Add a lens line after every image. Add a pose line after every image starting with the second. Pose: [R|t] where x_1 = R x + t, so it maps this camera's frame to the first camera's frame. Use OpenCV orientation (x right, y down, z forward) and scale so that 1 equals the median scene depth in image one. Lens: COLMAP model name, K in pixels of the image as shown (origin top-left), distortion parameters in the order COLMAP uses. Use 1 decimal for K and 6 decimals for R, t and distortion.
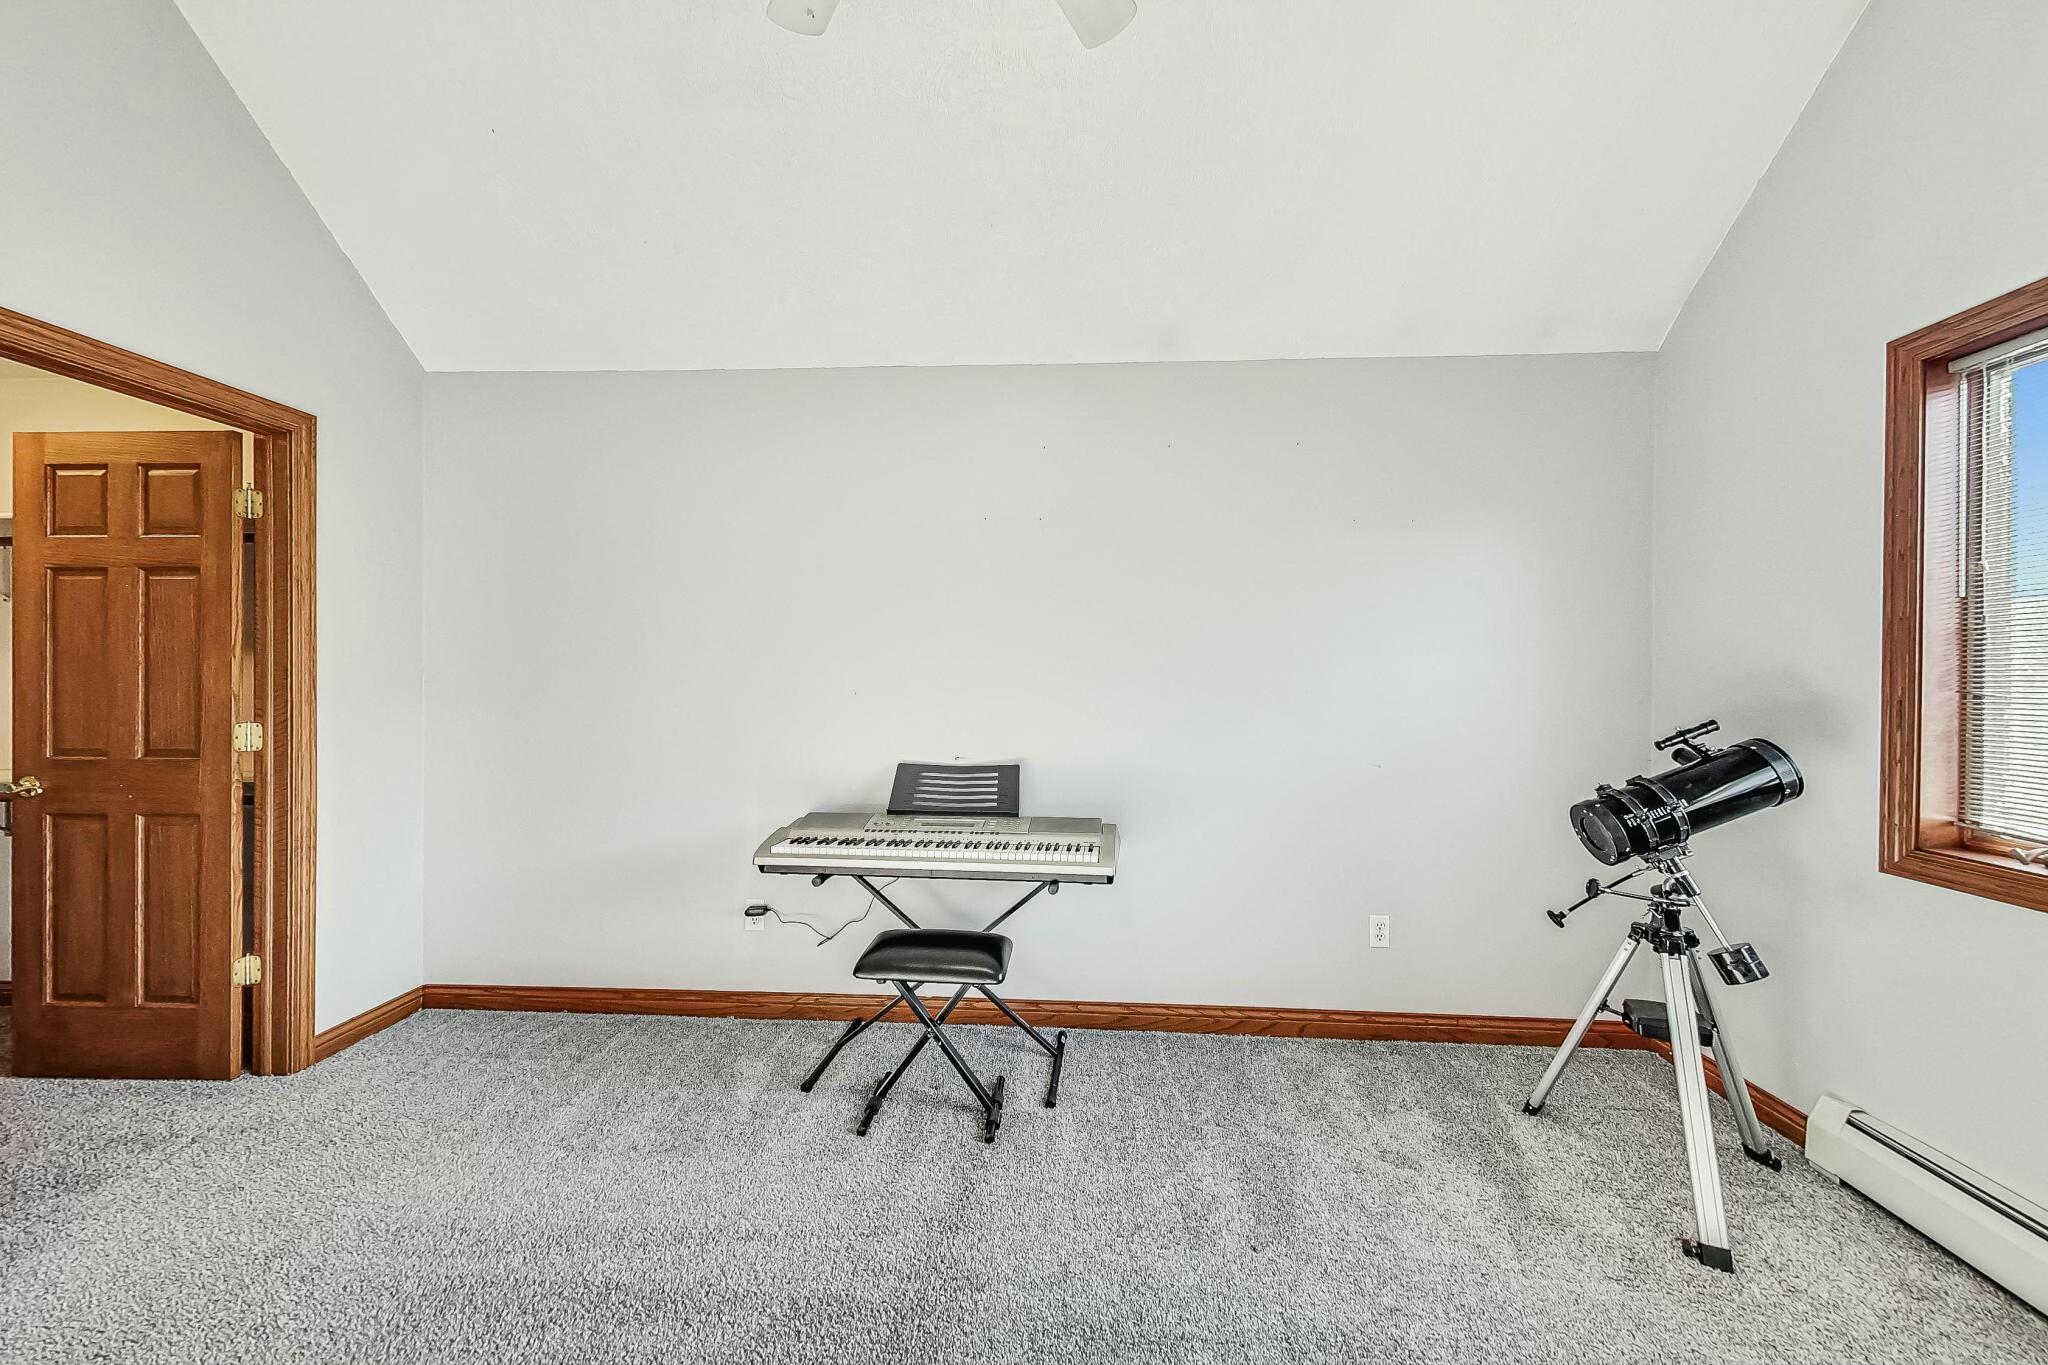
lens RADIAL K [[791.0, 0, 1024.0], [0, 791.0, 682.5], [0, 0, 1]] dist [0.000769, -0.007531]
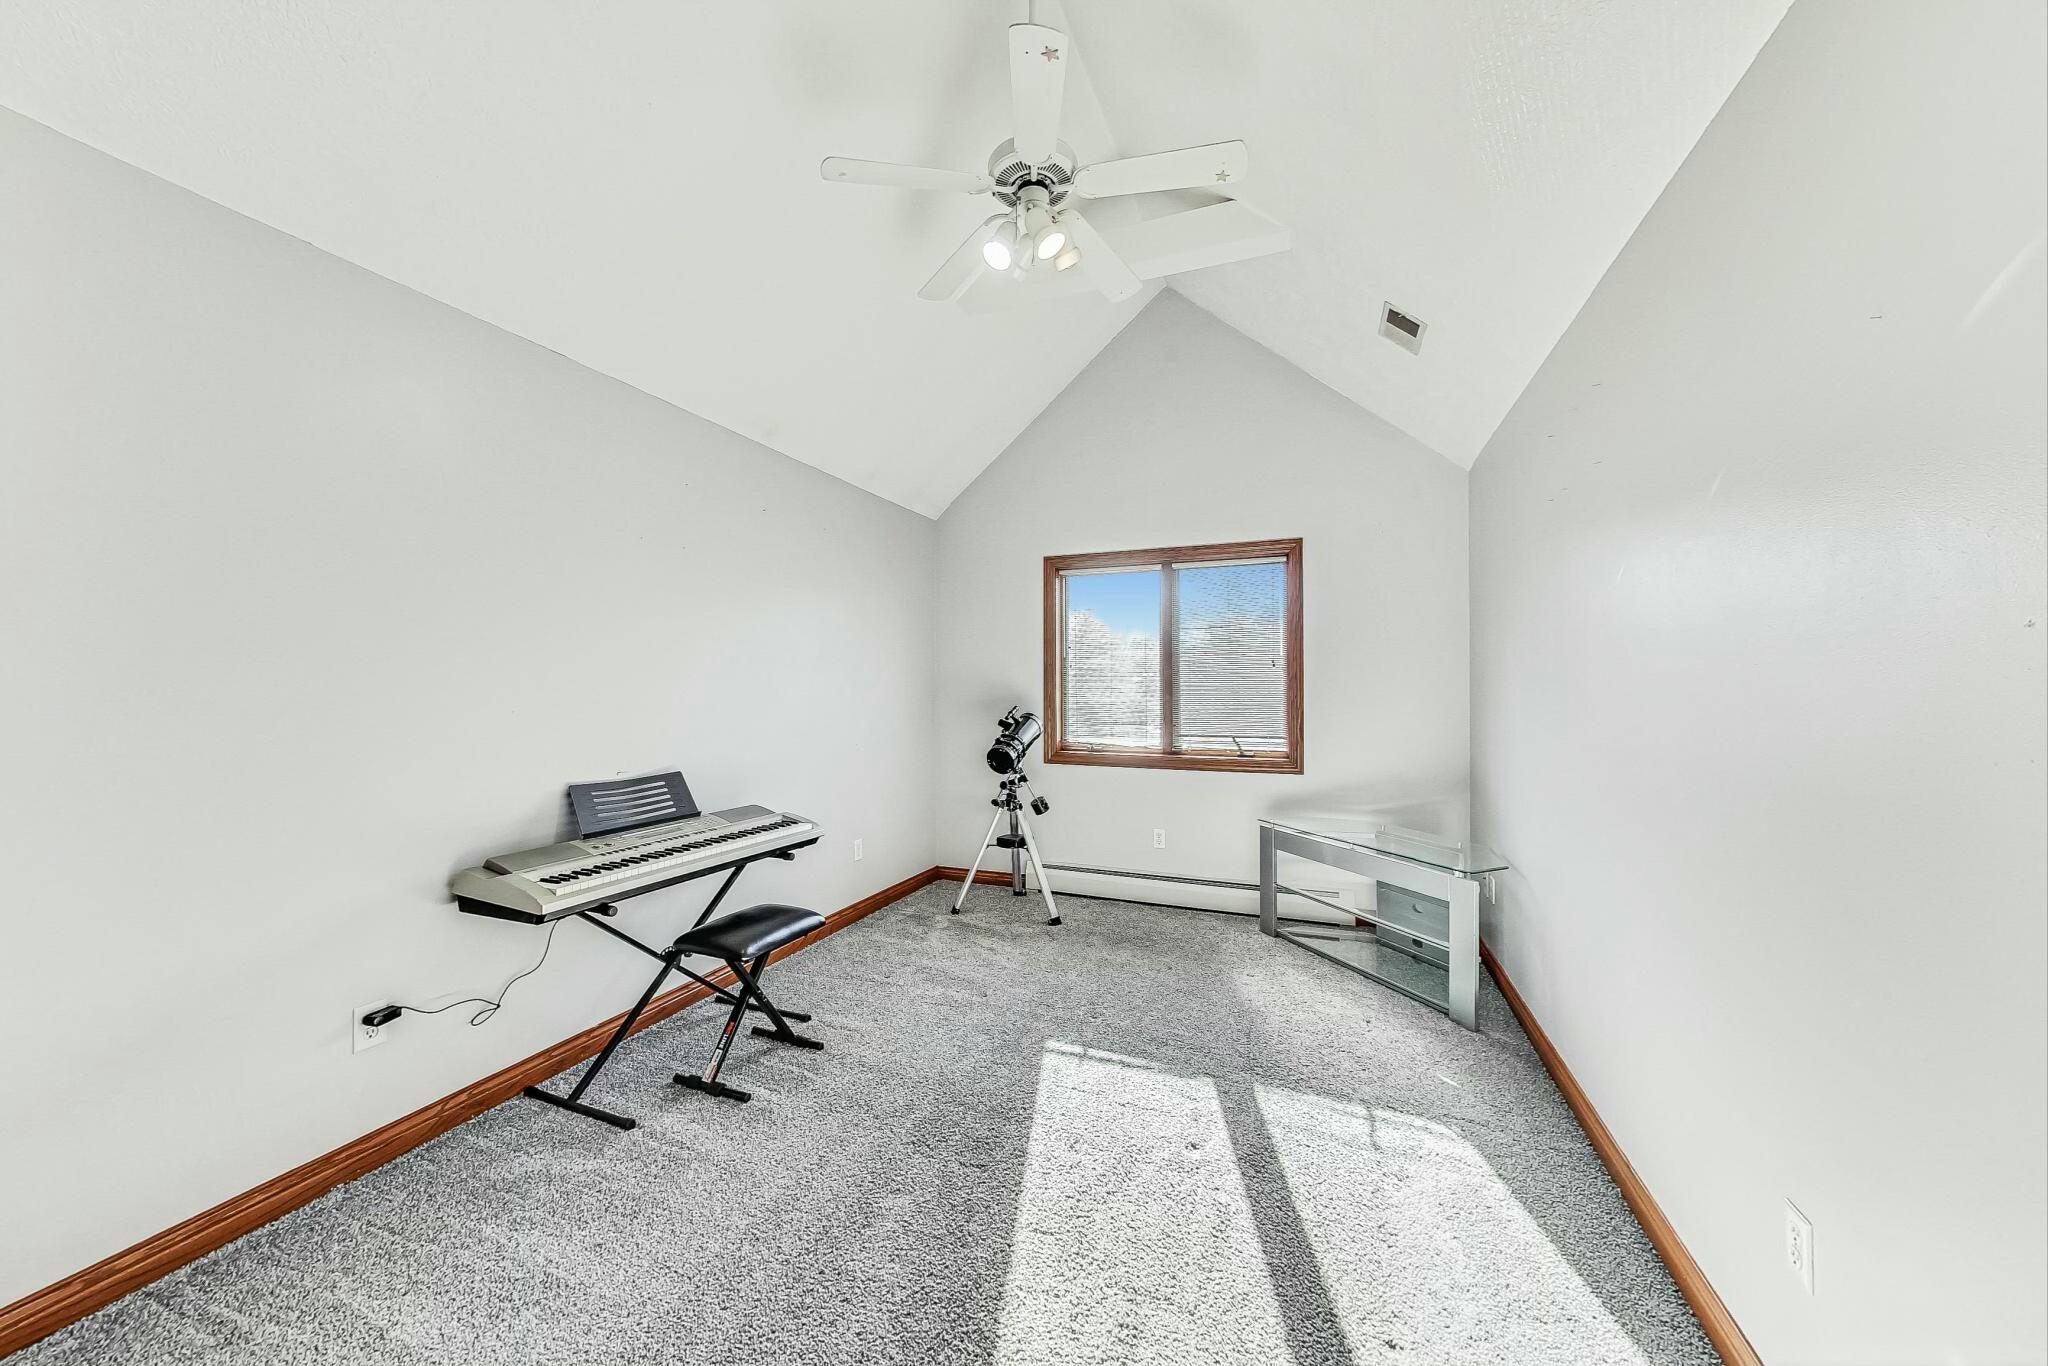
lens RADIAL K [[791.0, 0, 1024.0], [0, 791.0, 683.0], [0, 0, 1]] dist [0.000769, -0.007531]
pose [[0.263208, -0.001638, 0.964738, -1.014411], [0.005929, 0.999982, 0.000080, -0.016619], [-0.964721, 0.005699, 0.263213, 0.275363]]
